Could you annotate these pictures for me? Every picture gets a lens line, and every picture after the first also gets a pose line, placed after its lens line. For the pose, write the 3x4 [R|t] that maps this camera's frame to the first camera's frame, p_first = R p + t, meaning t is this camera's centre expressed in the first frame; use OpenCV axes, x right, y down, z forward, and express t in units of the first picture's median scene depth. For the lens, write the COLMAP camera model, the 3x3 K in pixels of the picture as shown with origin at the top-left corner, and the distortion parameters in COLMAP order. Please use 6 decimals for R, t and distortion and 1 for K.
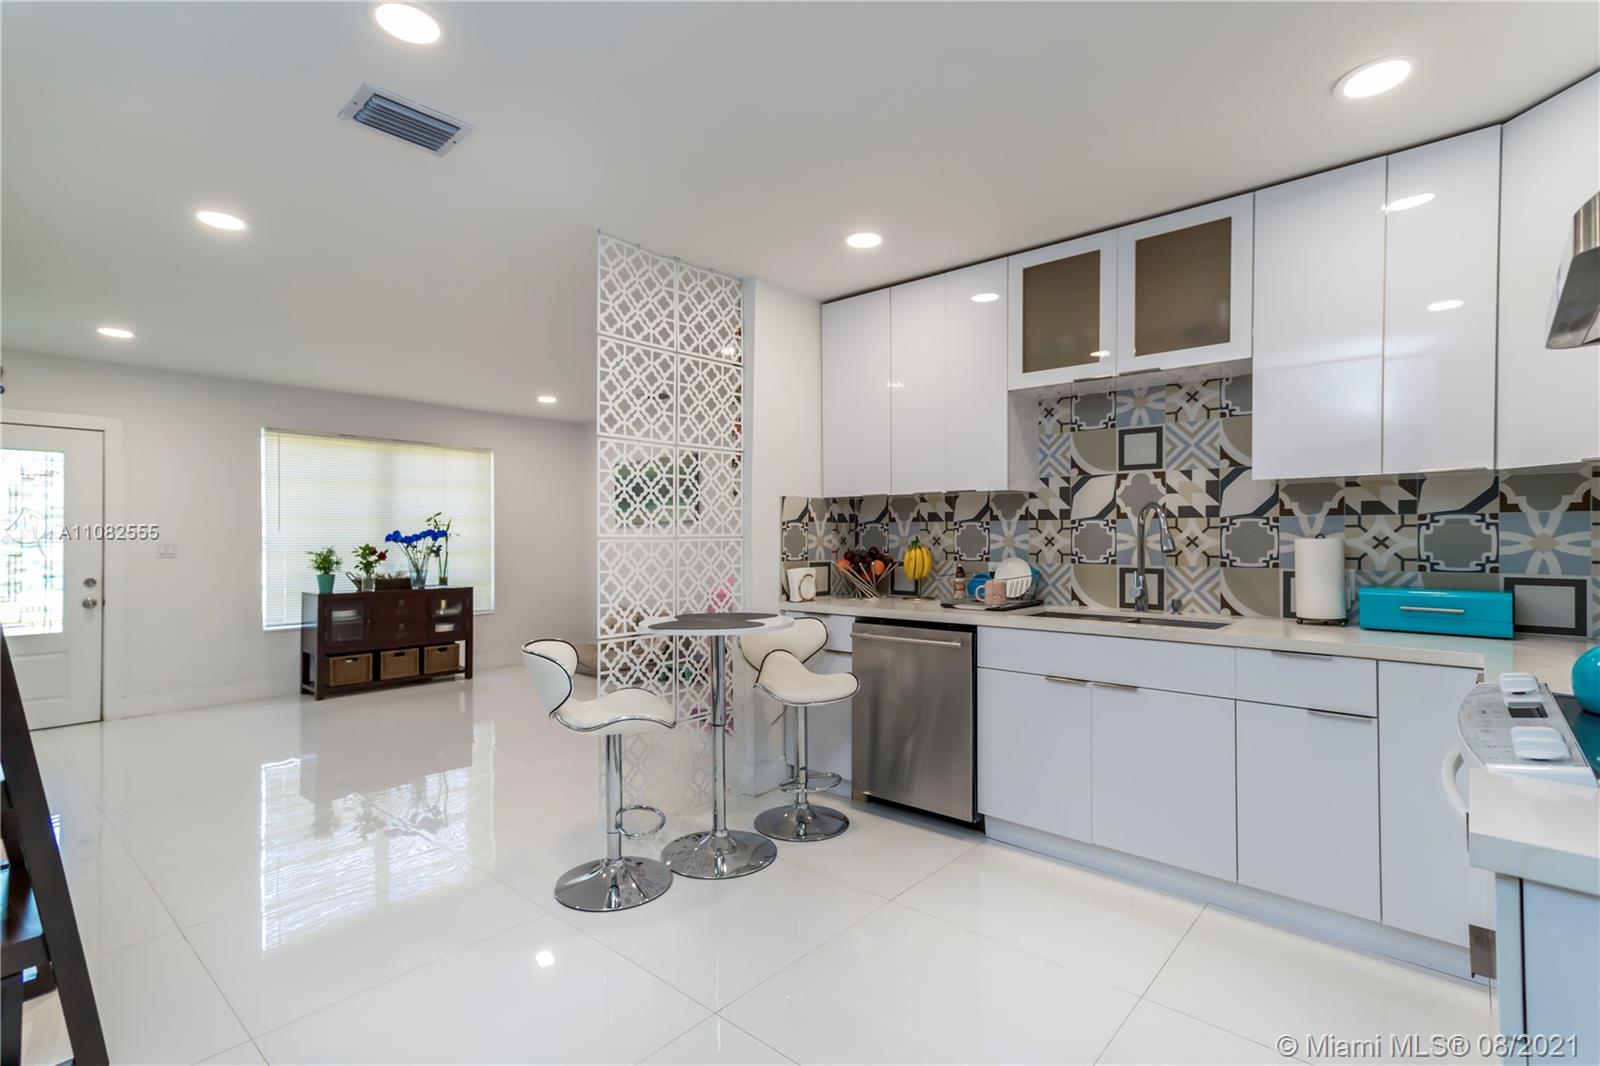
lens RADIAL K [[752.4, 0, 799.9], [0, 752.4, 533.4], [0, 0, 1]] dist [0.019761, 0.002758]
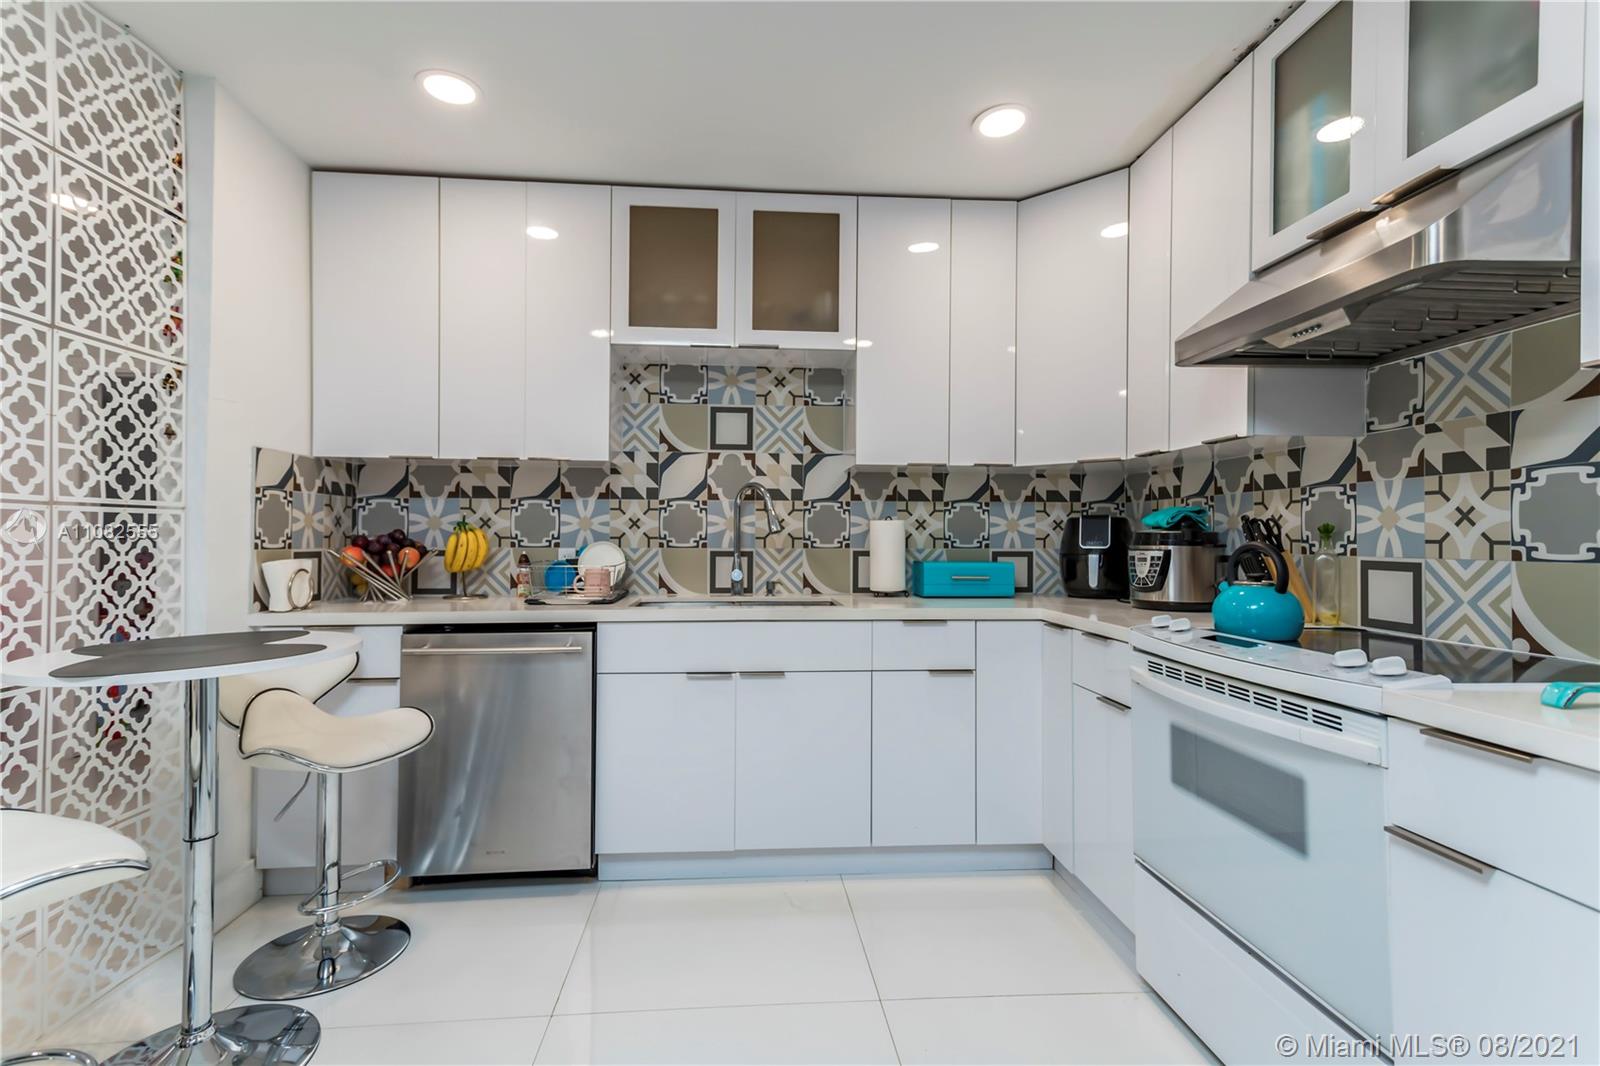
lens RADIAL K [[752.4, 0, 795.1], [0, 752.4, 528.4], [0, 0, 1]] dist [0.019761, 0.002758]
pose [[0.704060, 0.010775, 0.710058, -0.232426], [-0.007860, 0.999942, -0.007380, 0.030111], [-0.710097, -0.000385, 0.704104, 0.333282]]
